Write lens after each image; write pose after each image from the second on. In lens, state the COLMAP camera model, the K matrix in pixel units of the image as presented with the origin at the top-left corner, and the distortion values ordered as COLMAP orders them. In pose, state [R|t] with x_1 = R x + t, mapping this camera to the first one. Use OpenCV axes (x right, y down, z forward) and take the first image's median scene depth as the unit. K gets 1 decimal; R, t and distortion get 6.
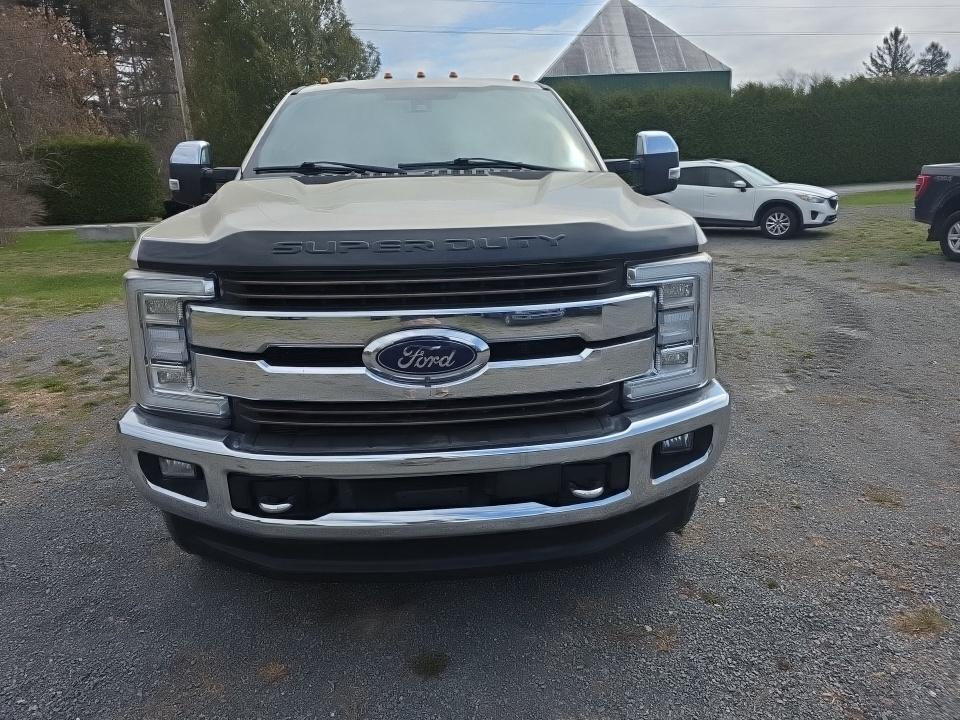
lens RADIAL K [[660.1, 0, 471.3], [0, 660.1, 358.1], [0, 0, 1]] dist [0.045595, -0.033907]
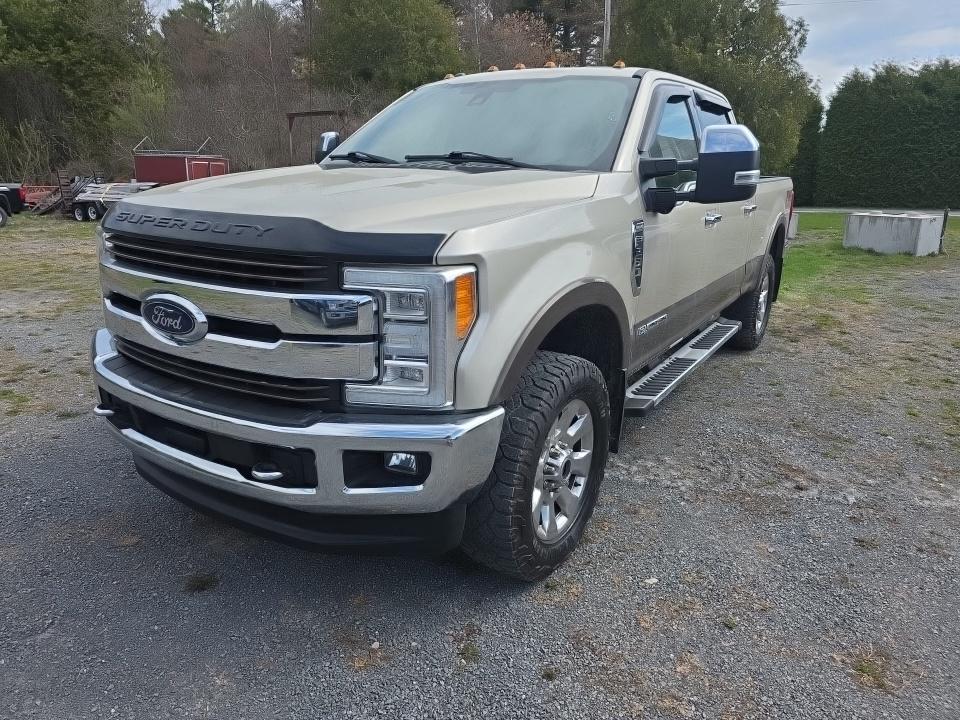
lens RADIAL K [[660.1, 0, 480.4], [0, 660.1, 354.2], [0, 0, 1]] dist [0.045595, -0.033907]
pose [[0.802044, 0.201031, -0.562416, 0.704674], [-0.193927, 0.978287, 0.073127, -0.088879], [0.564905, 0.050417, 0.823614, 0.225312]]
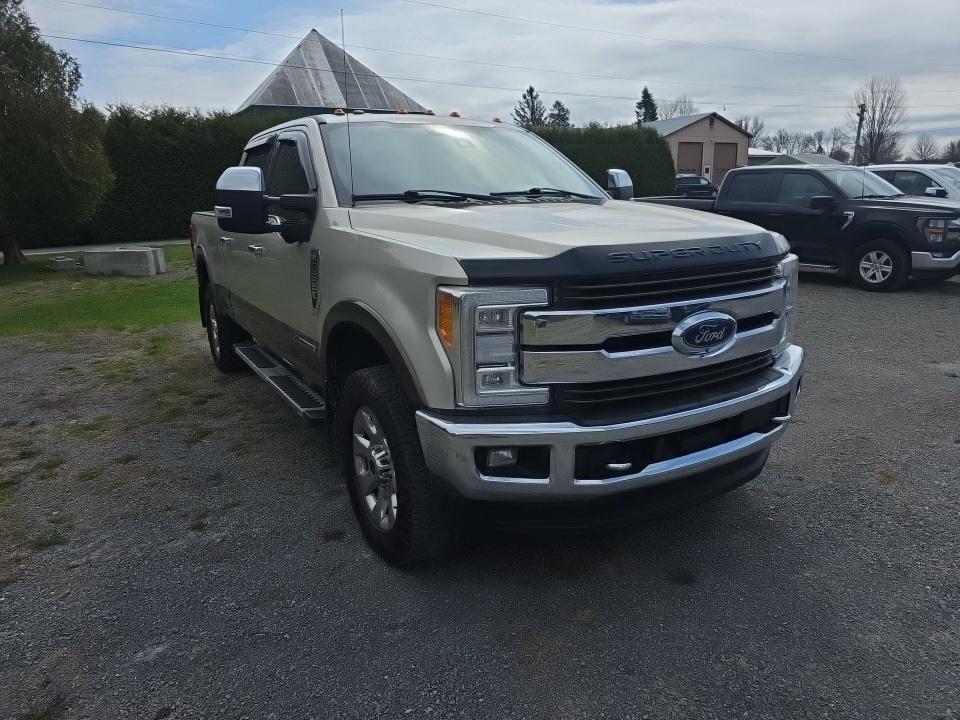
lens RADIAL K [[660.1, 0, 484.2], [0, 660.1, 368.0], [0, 0, 1]] dist [0.045595, -0.033907]
pose [[0.876113, -0.114849, 0.468225, -0.753708], [0.128280, 0.991733, 0.003230, 0.003638], [-0.464725, 0.057234, 0.883603, 0.009753]]
